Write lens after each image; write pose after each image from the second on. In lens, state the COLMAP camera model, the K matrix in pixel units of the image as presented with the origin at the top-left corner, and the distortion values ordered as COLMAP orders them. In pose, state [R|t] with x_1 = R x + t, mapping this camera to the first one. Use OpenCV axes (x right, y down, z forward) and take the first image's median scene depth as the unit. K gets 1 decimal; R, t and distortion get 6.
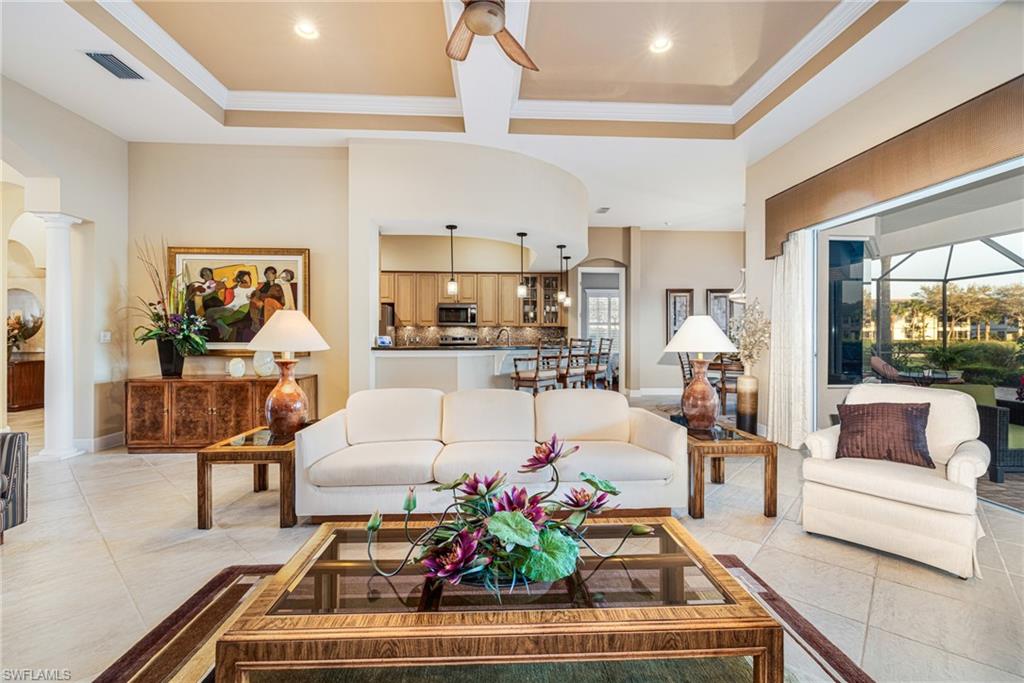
lens RADIAL K [[454.2, 0, 513.3], [0, 454.2, 339.4], [0, 0, 1]] dist [0.005000, -0.000249]
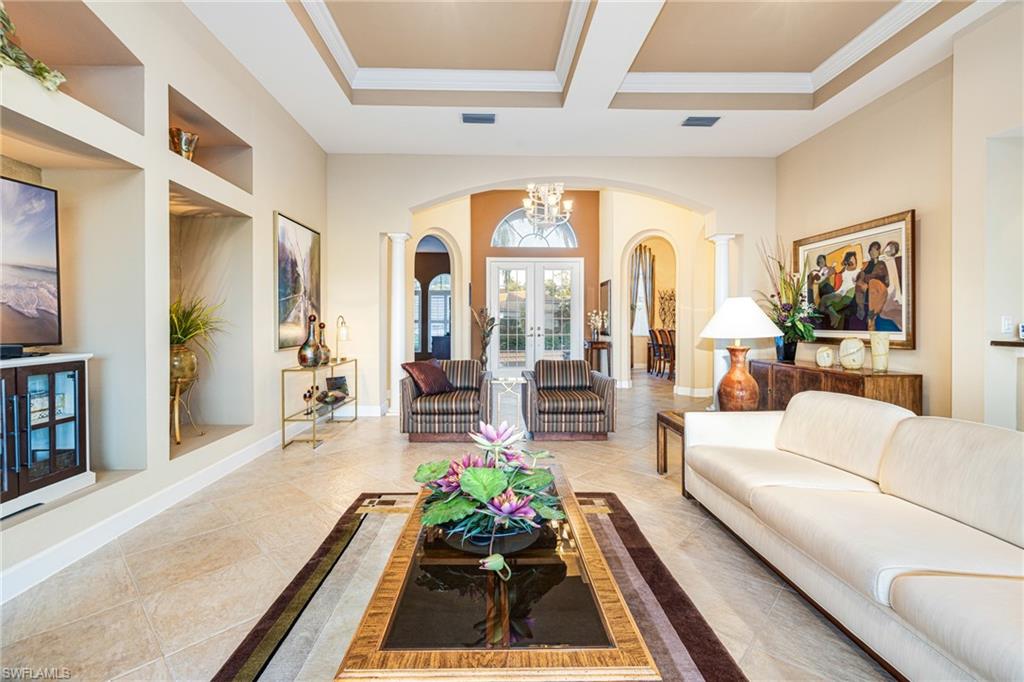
lens RADIAL K [[454.2, 0, 517.4], [0, 454.2, 330.6], [0, 0, 1]] dist [0.005000, -0.000249]
pose [[0.008731, 0.013251, -0.999874, 0.315174], [-0.007928, 0.999882, 0.013182, 0.000110], [0.999930, 0.007812, 0.008835, 0.327531]]
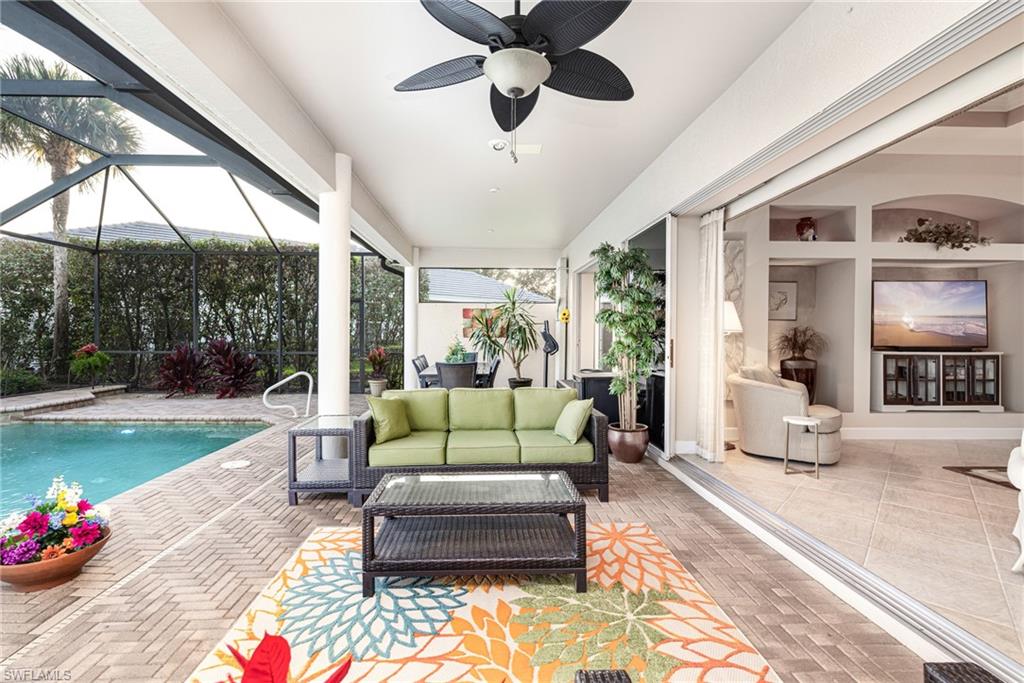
lens RADIAL K [[454.2, 0, 507.0], [0, 454.2, 344.9], [0, 0, 1]] dist [0.005000, -0.000249]
pose [[-0.999968, -0.002823, 0.007440, 1.002469], [-0.002674, 0.999797, 0.019961, -0.000425], [-0.007494, 0.019940, -0.999773, 0.977780]]
